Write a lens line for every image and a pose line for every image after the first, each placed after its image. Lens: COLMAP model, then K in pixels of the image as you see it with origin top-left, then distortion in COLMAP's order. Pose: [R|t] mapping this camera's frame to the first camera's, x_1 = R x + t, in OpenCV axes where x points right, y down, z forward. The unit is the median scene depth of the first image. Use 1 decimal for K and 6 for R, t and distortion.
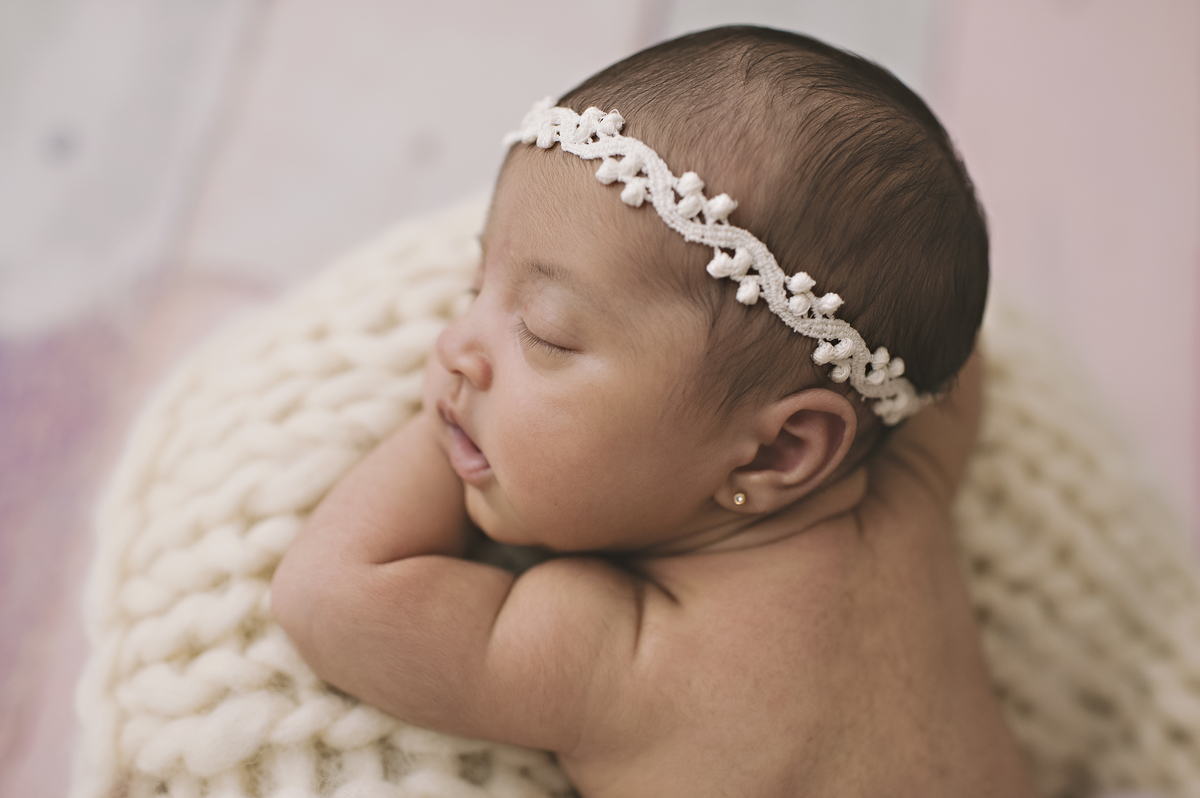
lens RADIAL K [[1299.1, 0, 600.0], [0, 1299.1, 399.0], [0, 0, 1]] dist [-0.013680, -0.022641]
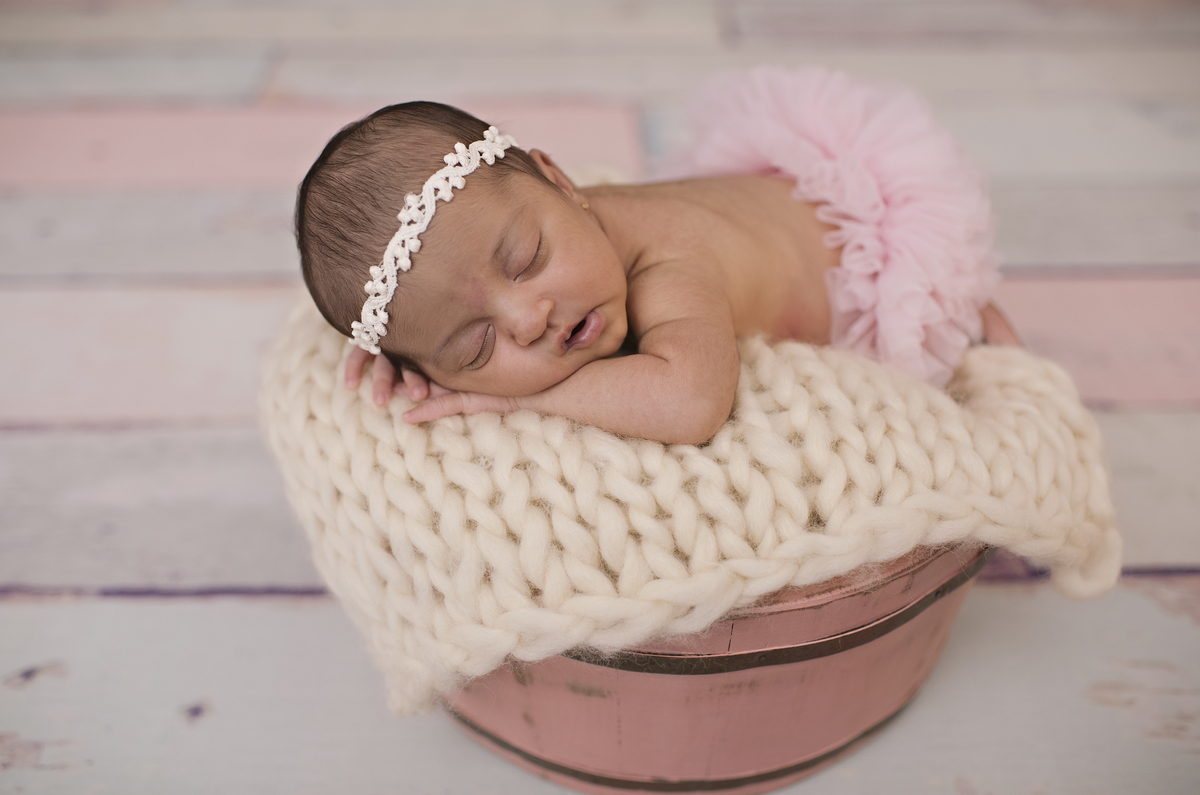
lens RADIAL K [[1299.1, 0, 600.0], [0, 1299.1, 397.5], [0, 0, 1]] dist [-0.013680, -0.022641]
pose [[-0.193766, -0.786589, 0.586287, -1.156580], [0.922662, 0.056975, 0.381377, -0.576938], [-0.333391, 0.614843, 0.714716, -0.136555]]
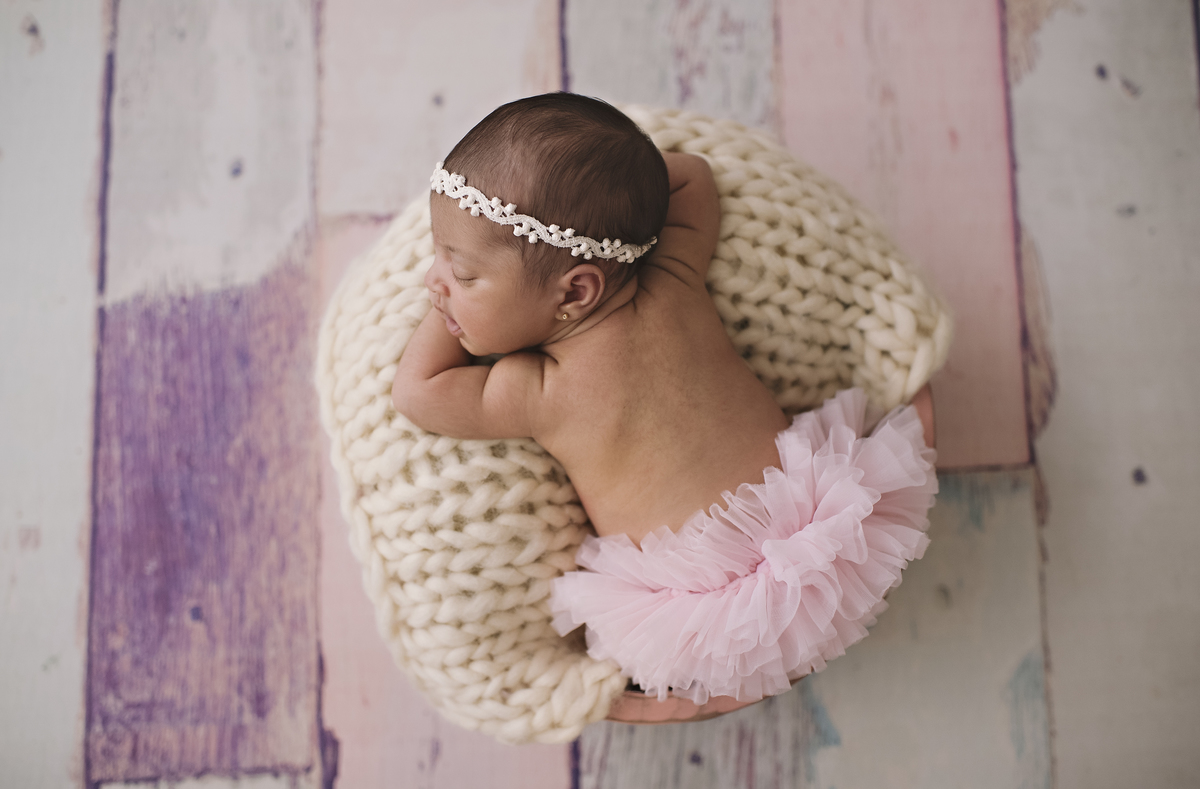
lens RADIAL K [[1266.3, 0, 600.0], [0, 1266.3, 394.5], [0, 0, 1]] dist [-0.004513, 0.000185]
pose [[0.954902, -0.228622, -0.189458, 0.548866], [0.265862, 0.942455, 0.202721, -0.227011], [0.132209, -0.243948, 0.960734, -1.162031]]
